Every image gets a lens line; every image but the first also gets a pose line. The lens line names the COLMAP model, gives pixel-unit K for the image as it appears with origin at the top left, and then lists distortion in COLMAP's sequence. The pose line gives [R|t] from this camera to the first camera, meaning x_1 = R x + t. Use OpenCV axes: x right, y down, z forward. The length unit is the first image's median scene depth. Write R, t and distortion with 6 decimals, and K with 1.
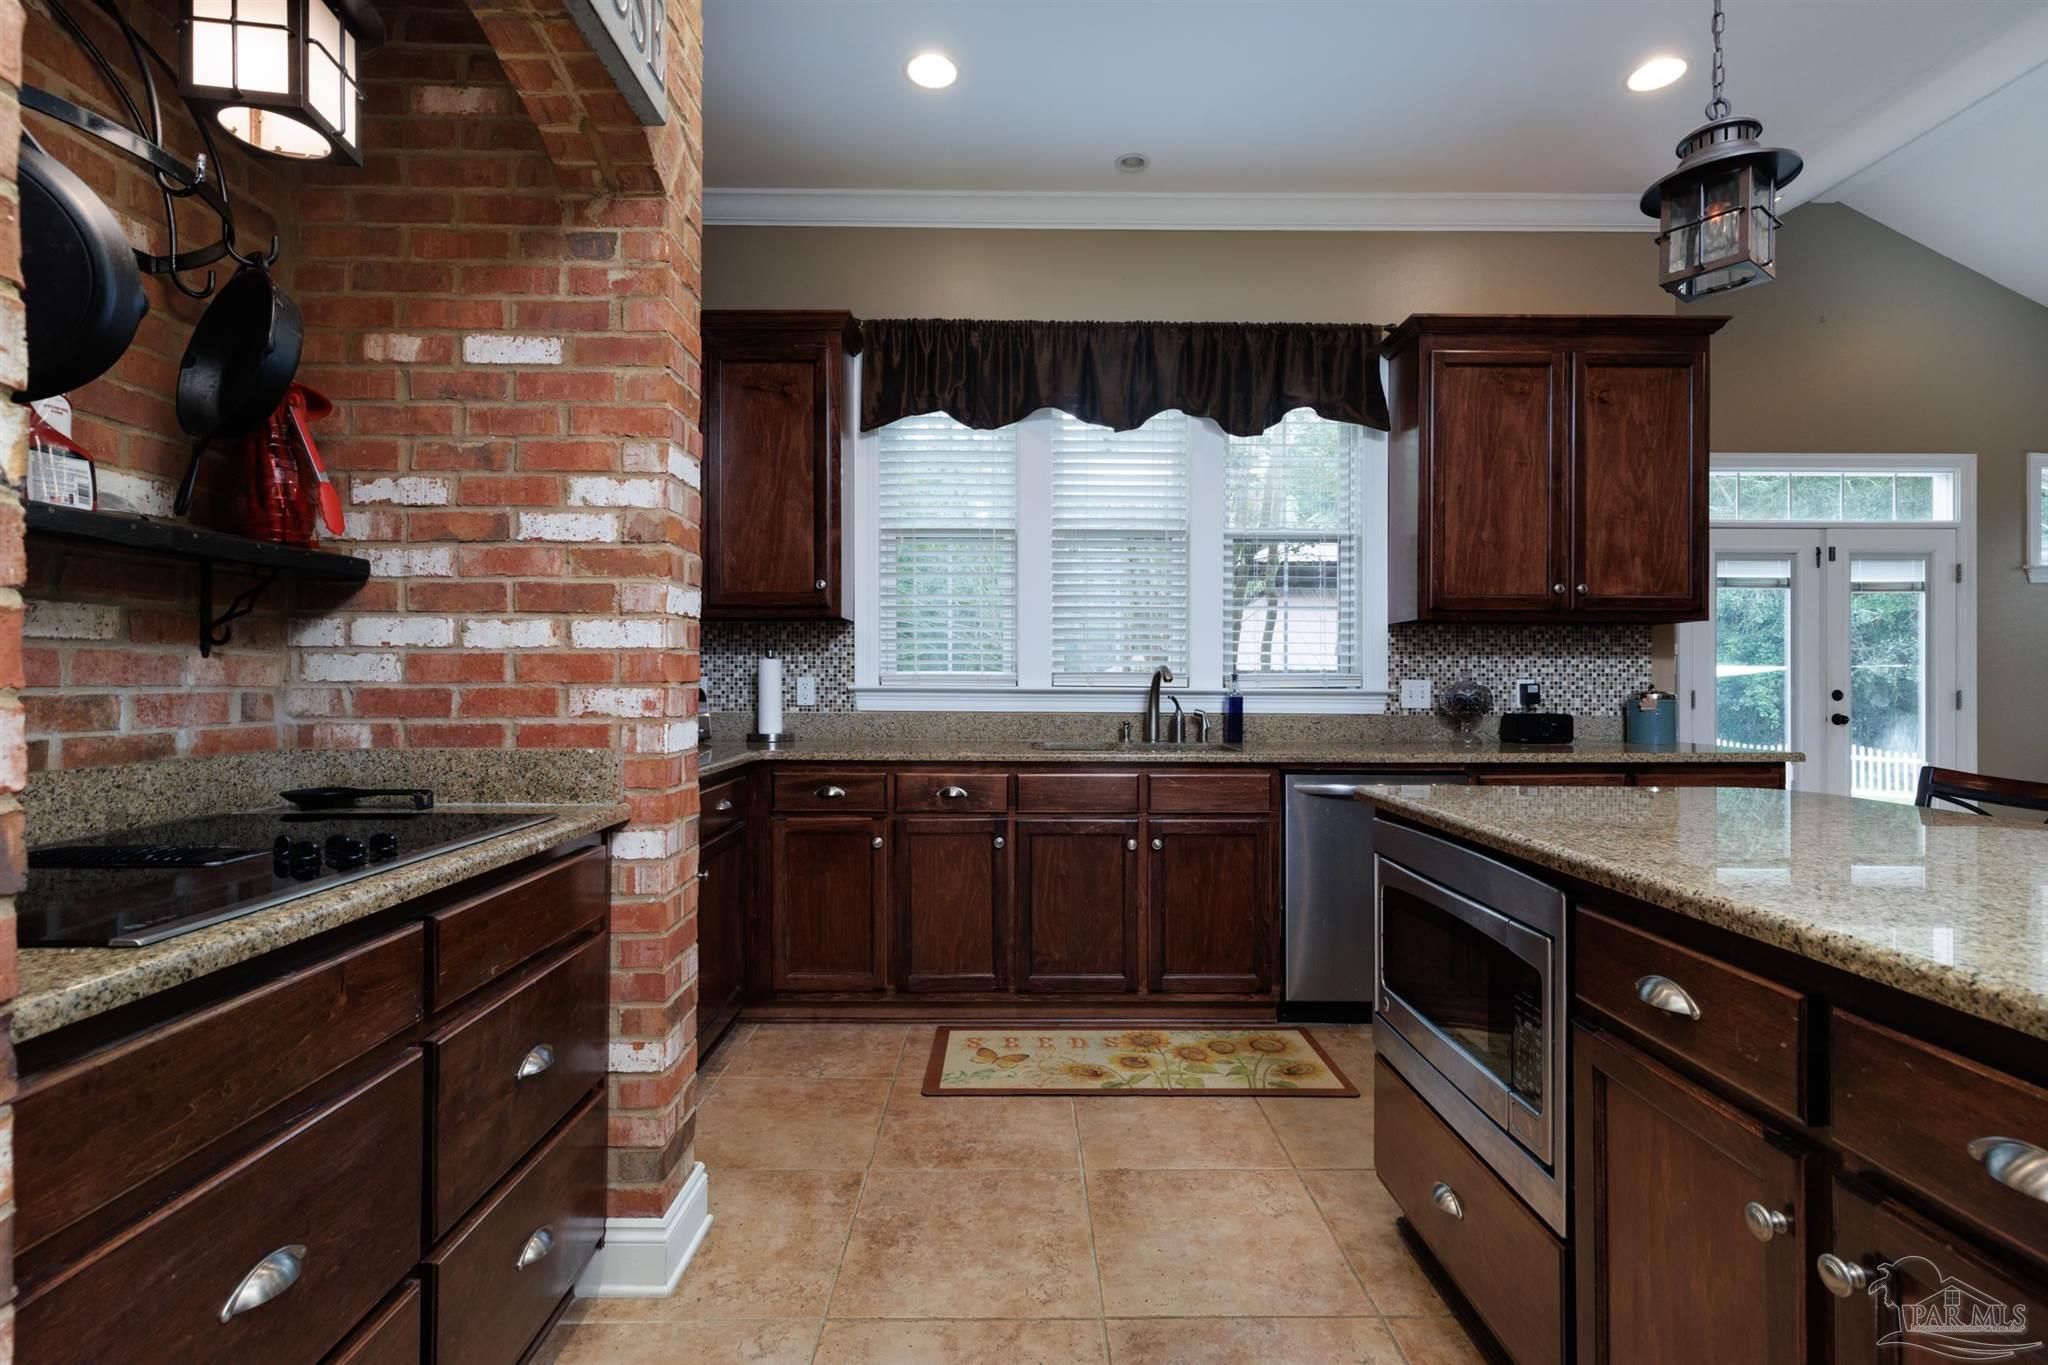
lens RADIAL K [[929.3, 0, 1016.7], [0, 929.3, 680.2], [0, 0, 1]] dist [0.014434, -0.000017]
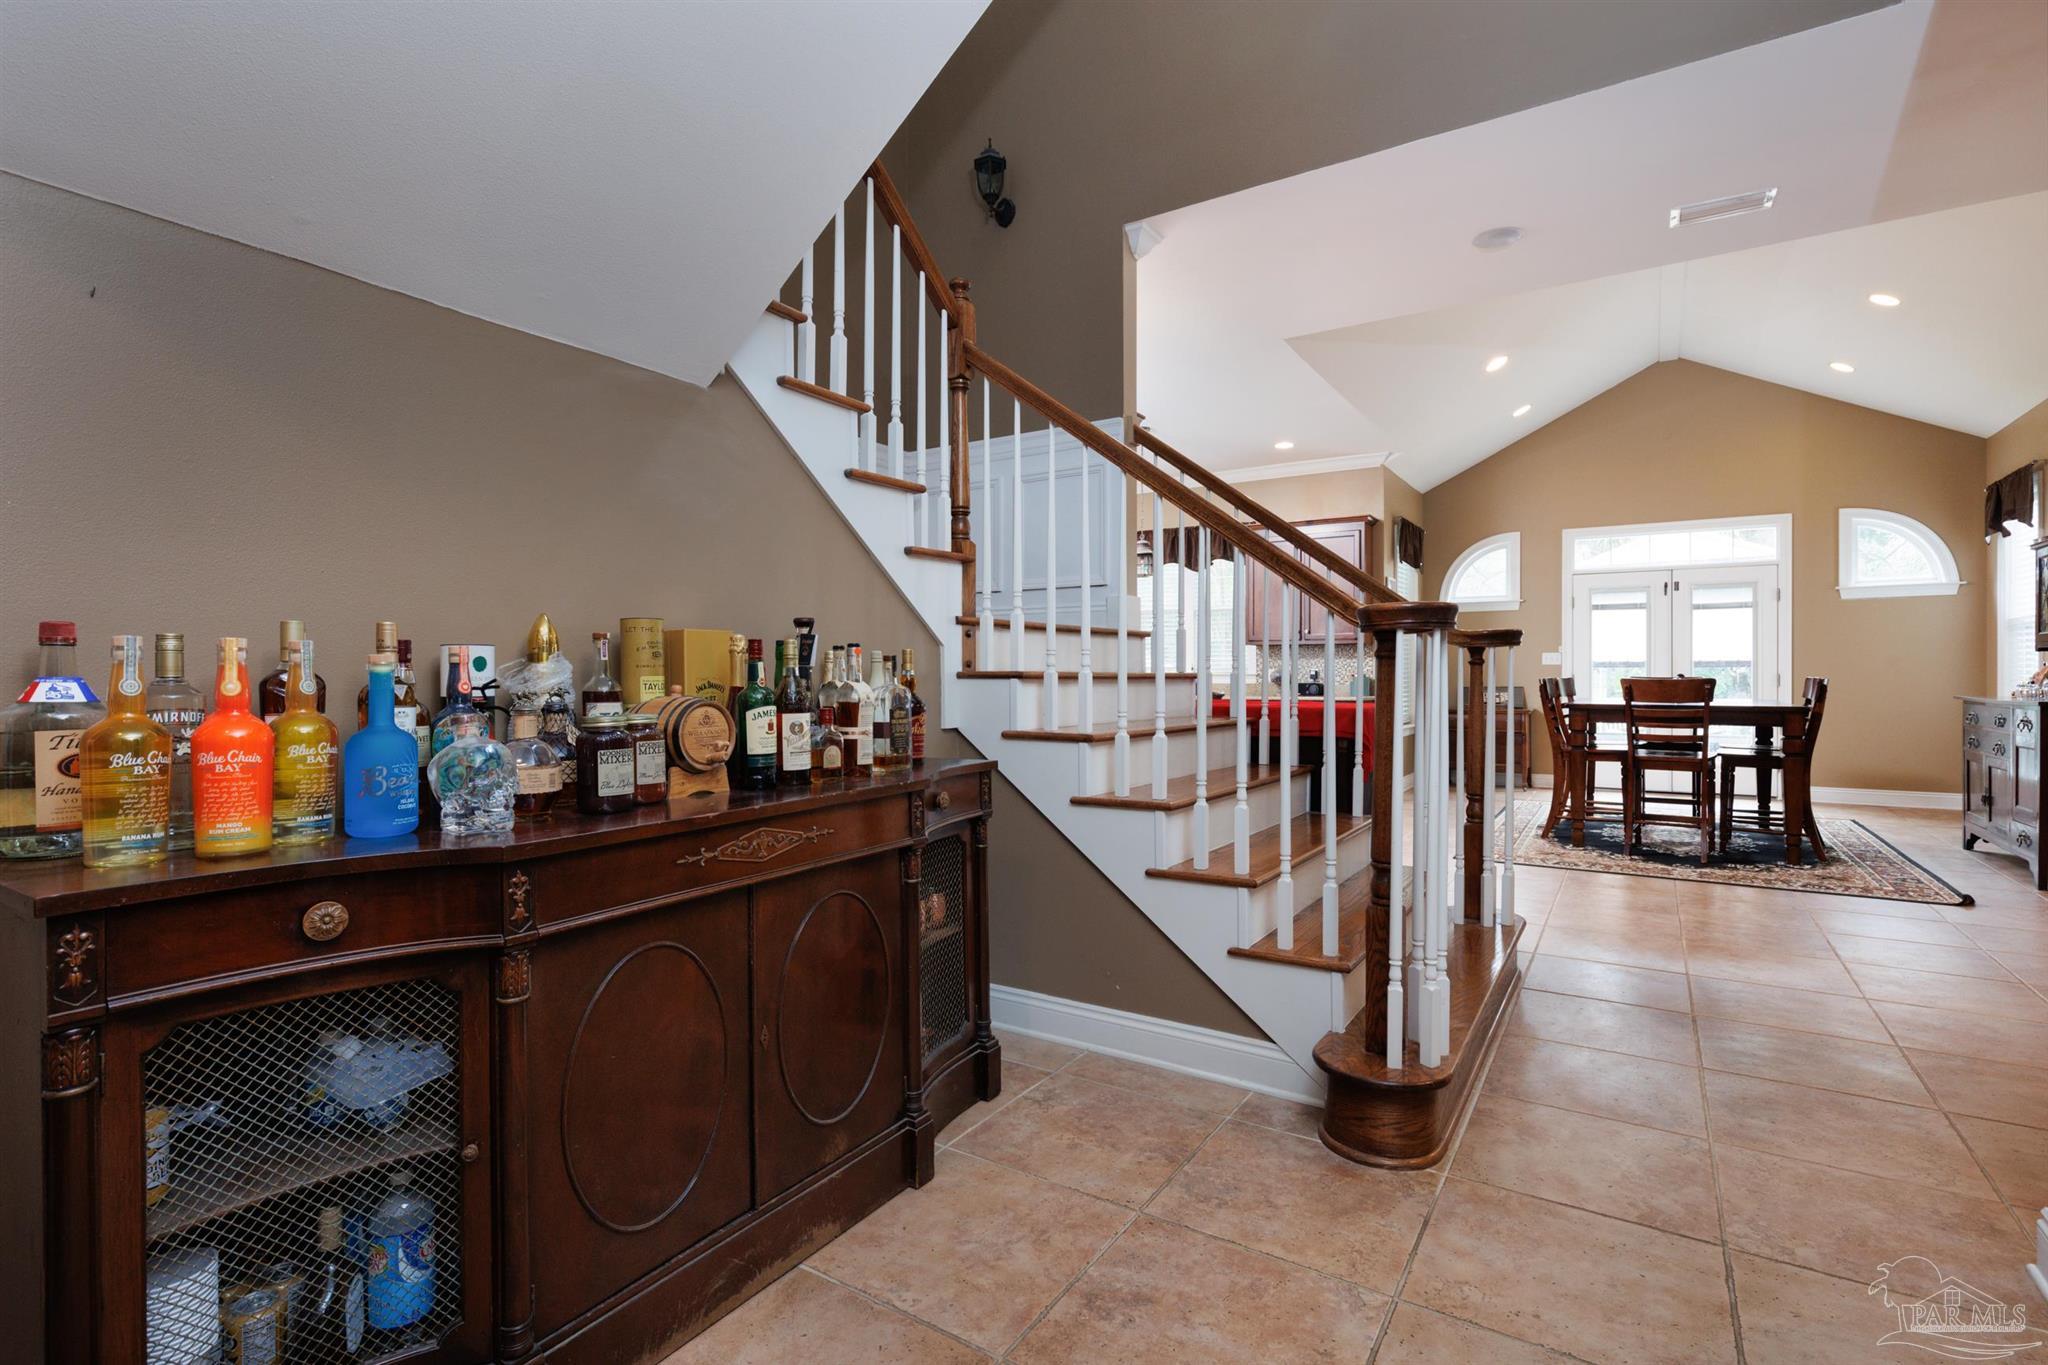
lens RADIAL K [[952.0, 0, 1024.0], [0, 952.0, 682.5], [0, 0, 1]] dist [0.000729, 0.000100]
pose [[0.834803, 0.002225, -0.550545, 2.564731], [0.002128, 0.999971, 0.007268, 0.036429], [0.550545, -0.007239, 0.834774, -2.818668]]
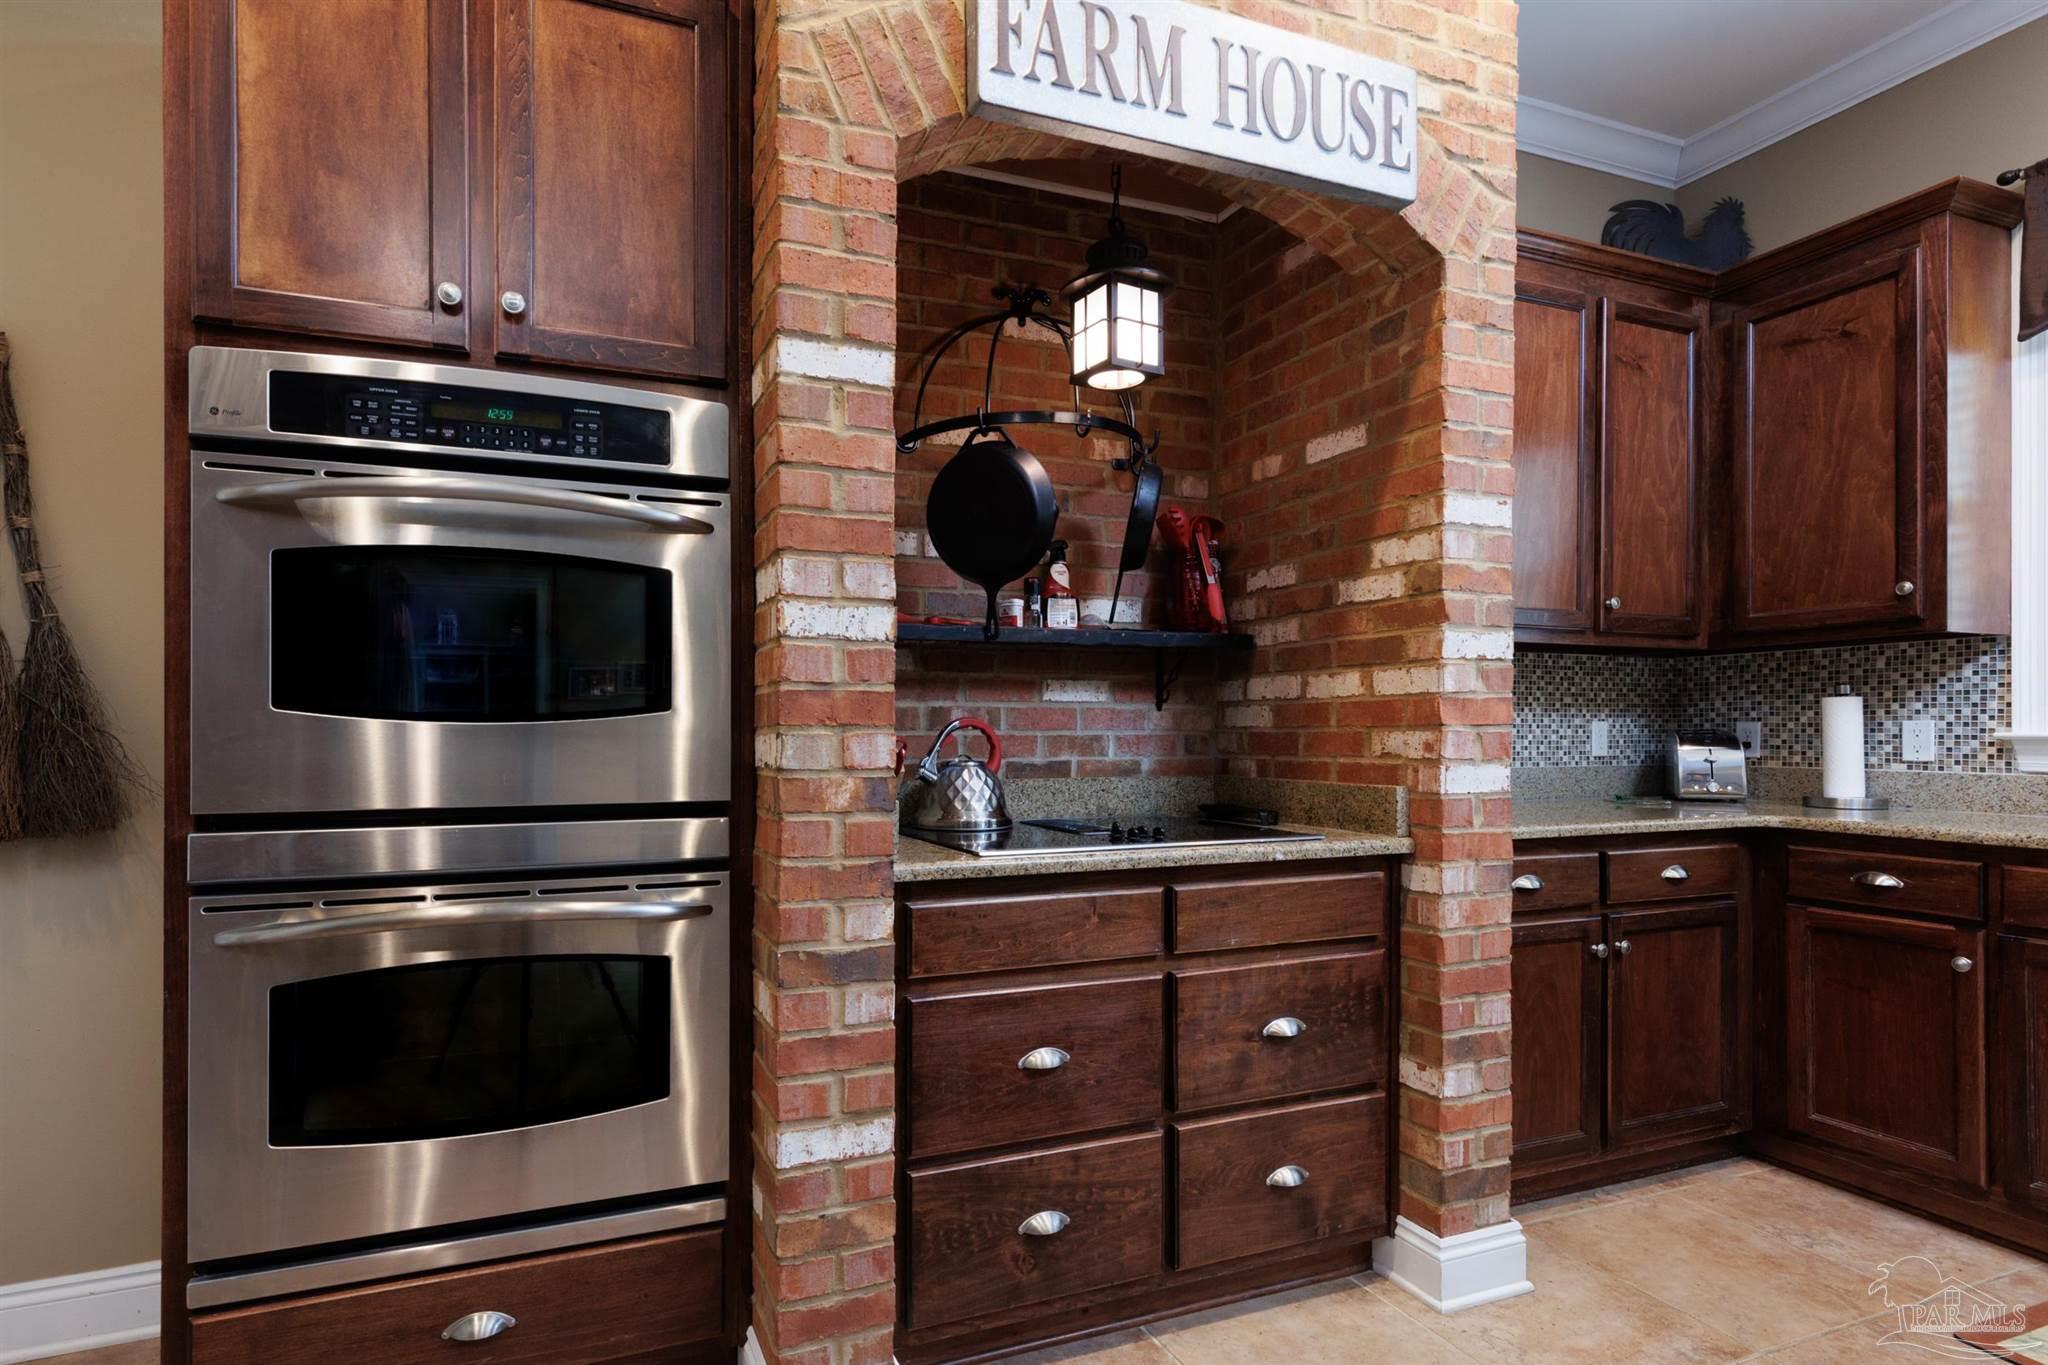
lens RADIAL K [[1033.5, 0, 919.4], [0, 1033.5, 735.5], [0, 0, 1]] dist [0.004657, 0.000379]
pose [[0.347005, -0.000197, -0.937863, 0.502203], [0.002261, 0.999997, 0.000627, 0.011523], [0.937861, -0.002338, 0.347005, 0.054148]]
